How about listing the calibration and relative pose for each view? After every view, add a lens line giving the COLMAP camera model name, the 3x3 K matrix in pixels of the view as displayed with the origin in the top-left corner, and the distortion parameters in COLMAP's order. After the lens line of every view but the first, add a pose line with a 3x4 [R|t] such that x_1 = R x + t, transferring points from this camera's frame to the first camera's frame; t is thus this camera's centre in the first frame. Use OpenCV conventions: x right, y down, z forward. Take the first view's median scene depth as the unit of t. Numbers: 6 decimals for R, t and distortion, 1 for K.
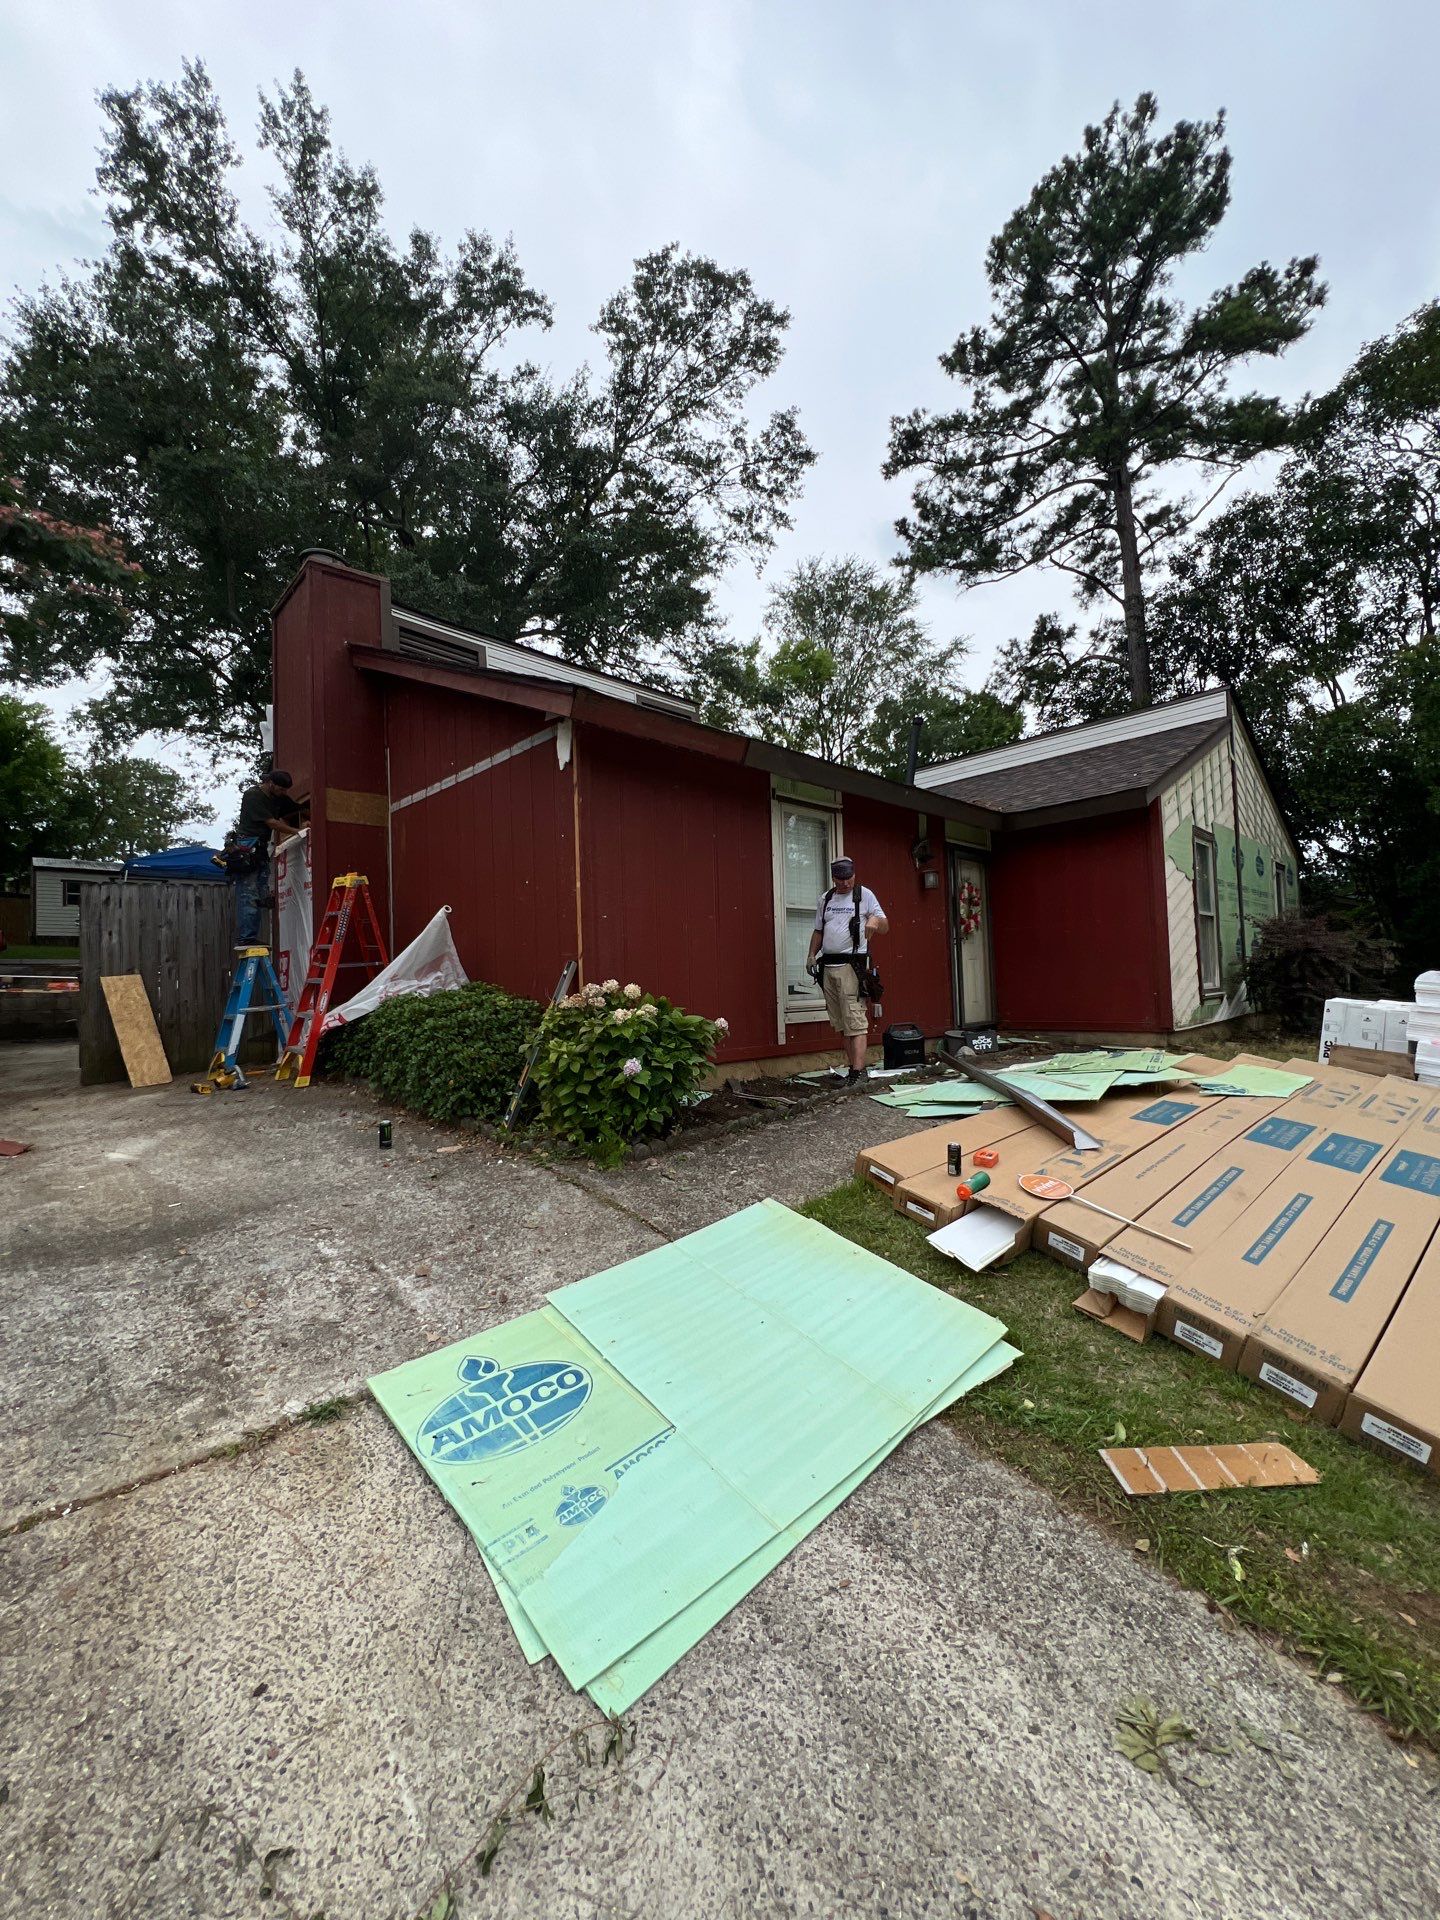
lens RADIAL K [[763.3, 0, 722.3], [0, 763.3, 961.6], [0, 0, 1]] dist [-0.001569, -0.000132]
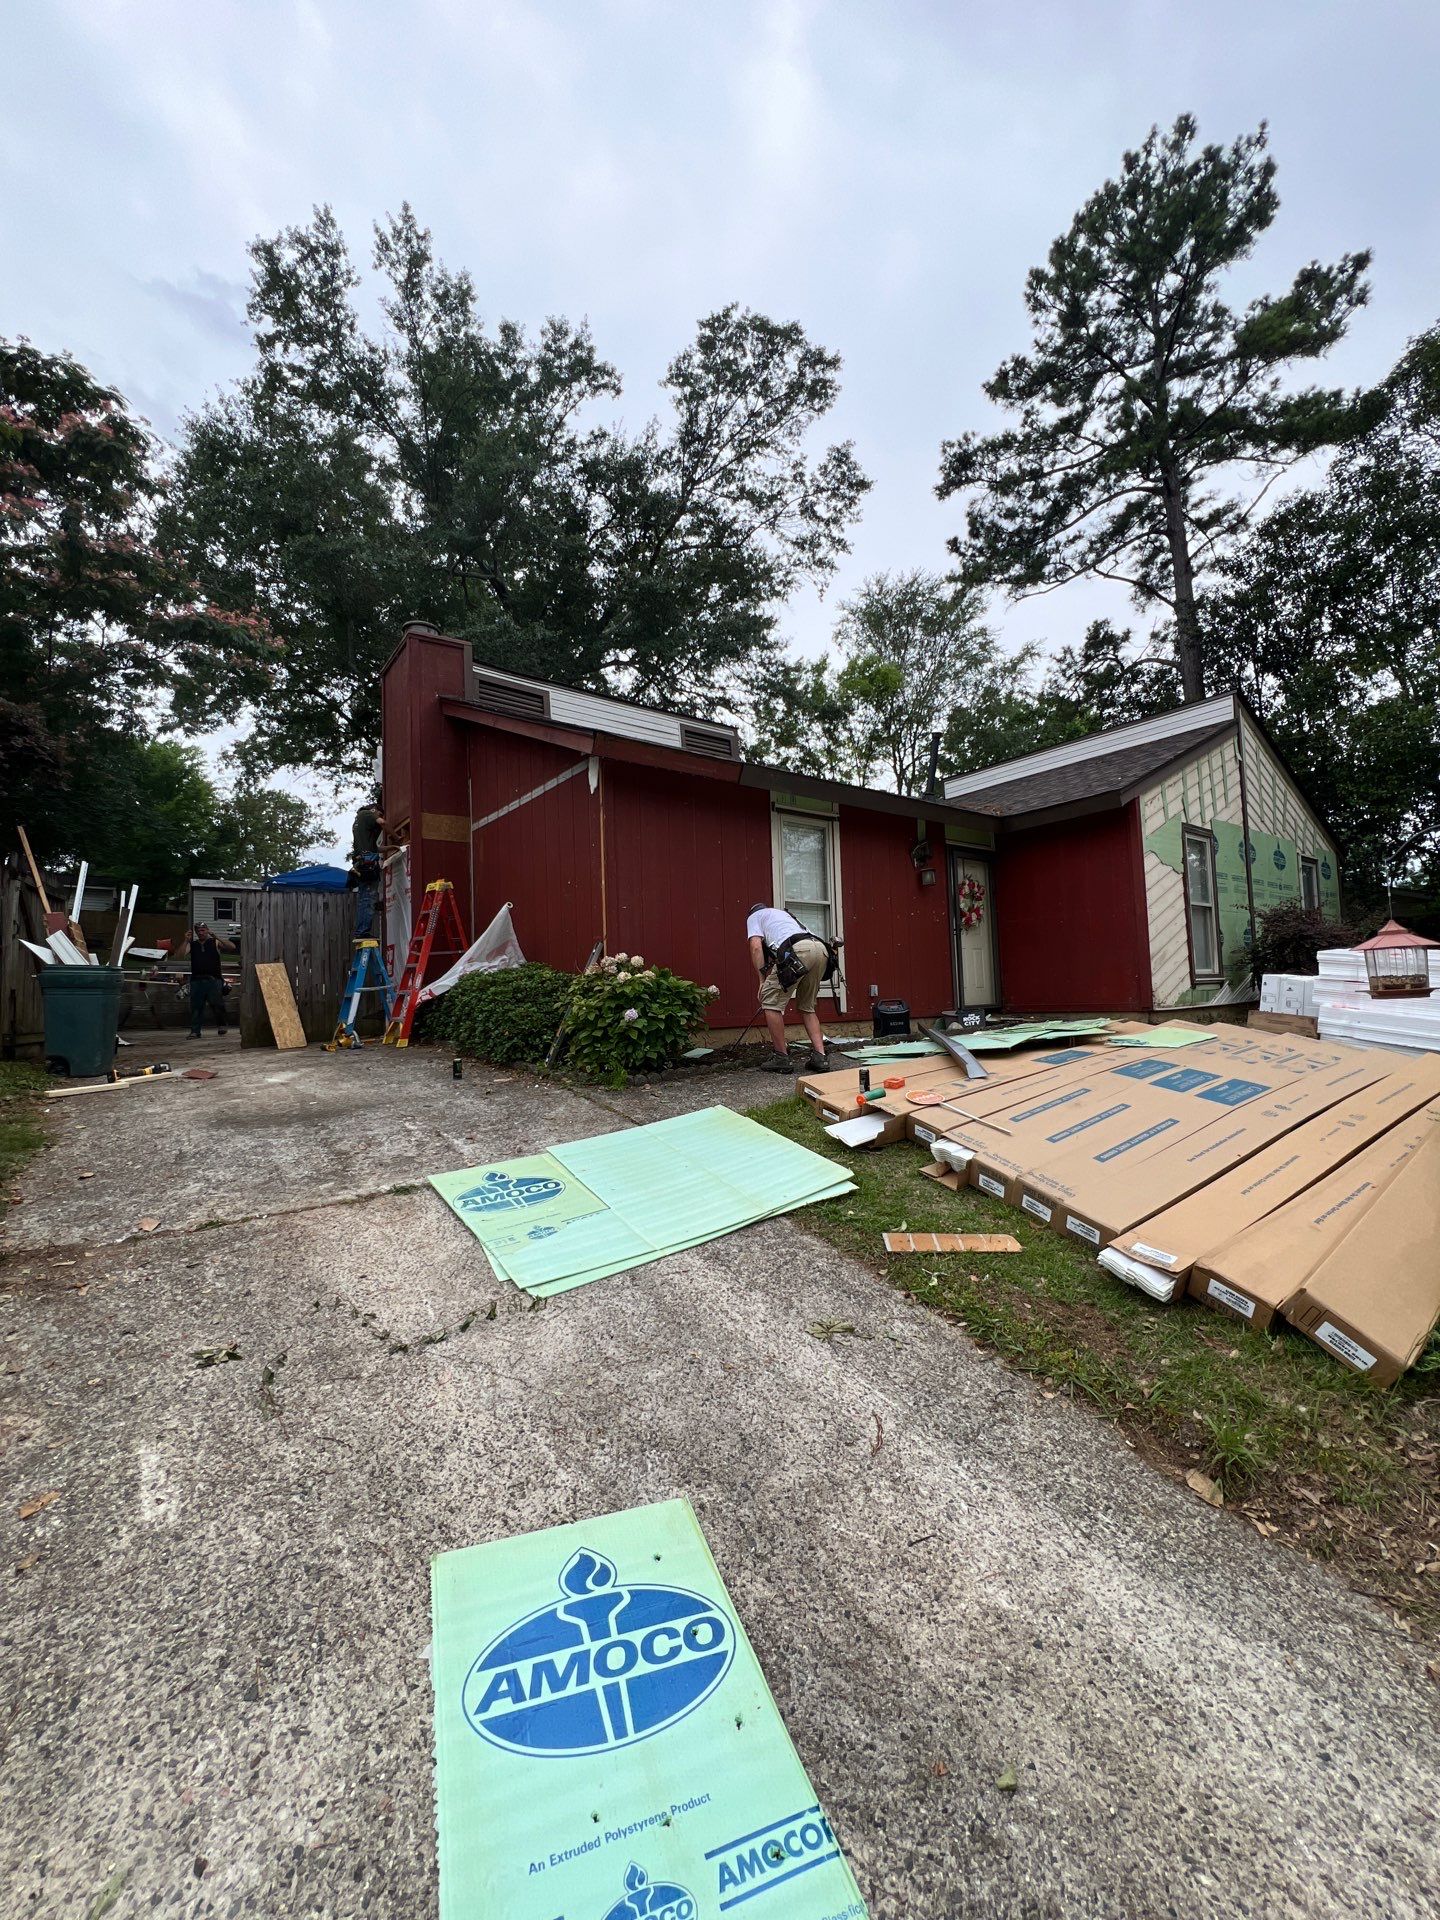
lens RADIAL K [[765.0, 0, 722.7], [0, 765.0, 961.0], [0, 0, 1]] dist [-0.001687, 0.000127]
pose [[0.992945, -0.007402, -0.118341, 0.048286], [0.005420, 0.999840, -0.017061, 0.016248], [0.118449, 0.016299, 0.992826, -0.075093]]
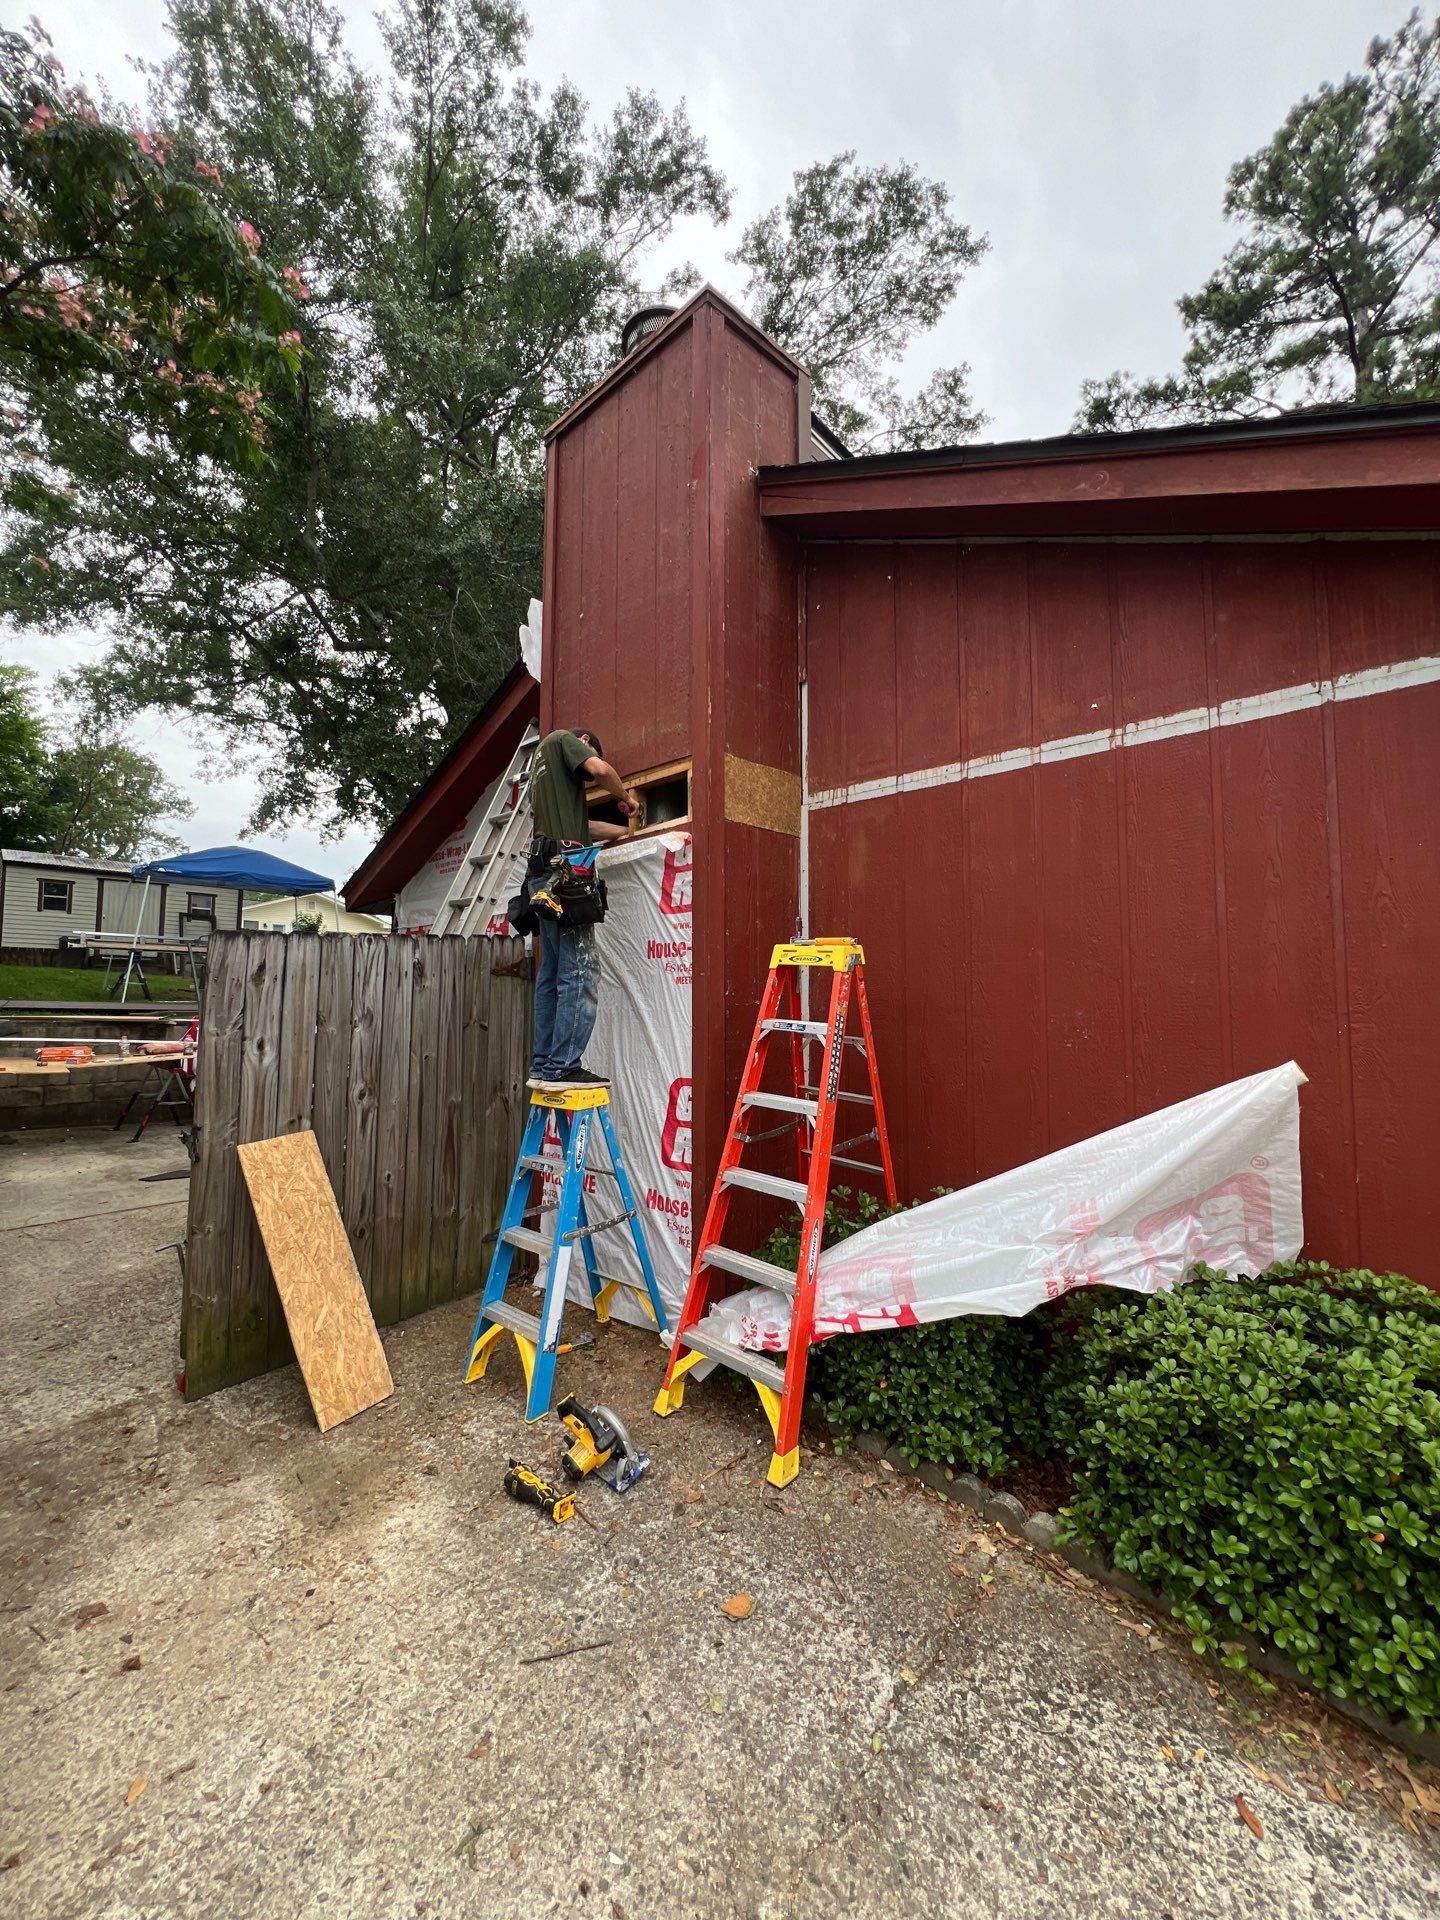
lens RADIAL K [[757.6, 0, 713.8], [0, 757.6, 961.8], [0, 0, 1]] dist [-0.002046, -0.000444]
pose [[0.998452, 0.041105, 0.037470, -0.224552], [-0.040173, 0.998873, -0.025283, -0.034668], [-0.038467, 0.023738, 0.998978, 0.219533]]
